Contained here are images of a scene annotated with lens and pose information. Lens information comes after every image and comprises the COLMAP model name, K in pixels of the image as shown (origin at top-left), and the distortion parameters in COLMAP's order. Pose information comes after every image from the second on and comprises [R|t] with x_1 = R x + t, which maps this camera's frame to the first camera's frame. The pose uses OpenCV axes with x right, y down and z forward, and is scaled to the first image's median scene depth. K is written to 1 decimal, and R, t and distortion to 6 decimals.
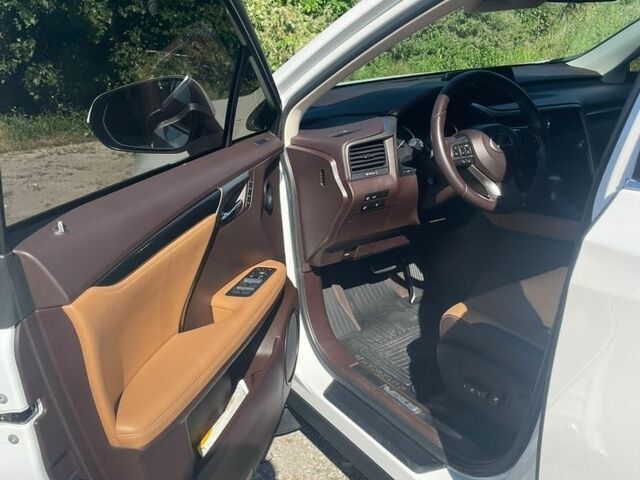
lens RADIAL K [[640.1, 0, 320.0], [0, 640.1, 240.0], [0, 0, 1]] dist [0.083697, -0.098802]
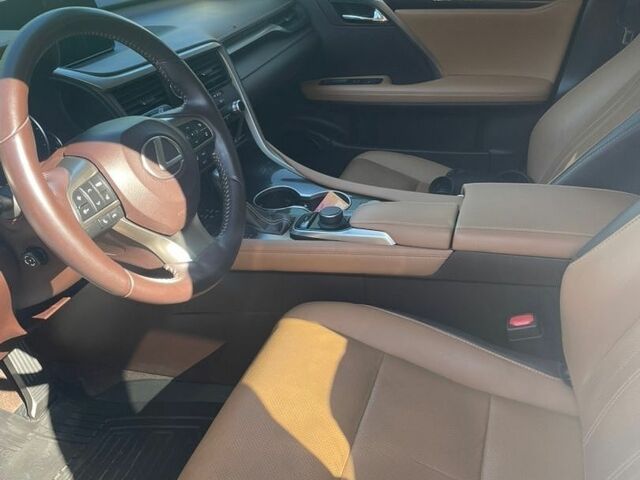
lens RADIAL K [[640.1, 0, 320.0], [0, 640.1, 240.0], [0, 0, 1]] dist [0.083697, -0.098802]
pose [[0.768562, -0.292912, 0.568783, 0.076550], [0.212183, 0.955419, 0.205311, -0.166557], [-0.603564, -0.037108, 0.796450, 0.536846]]
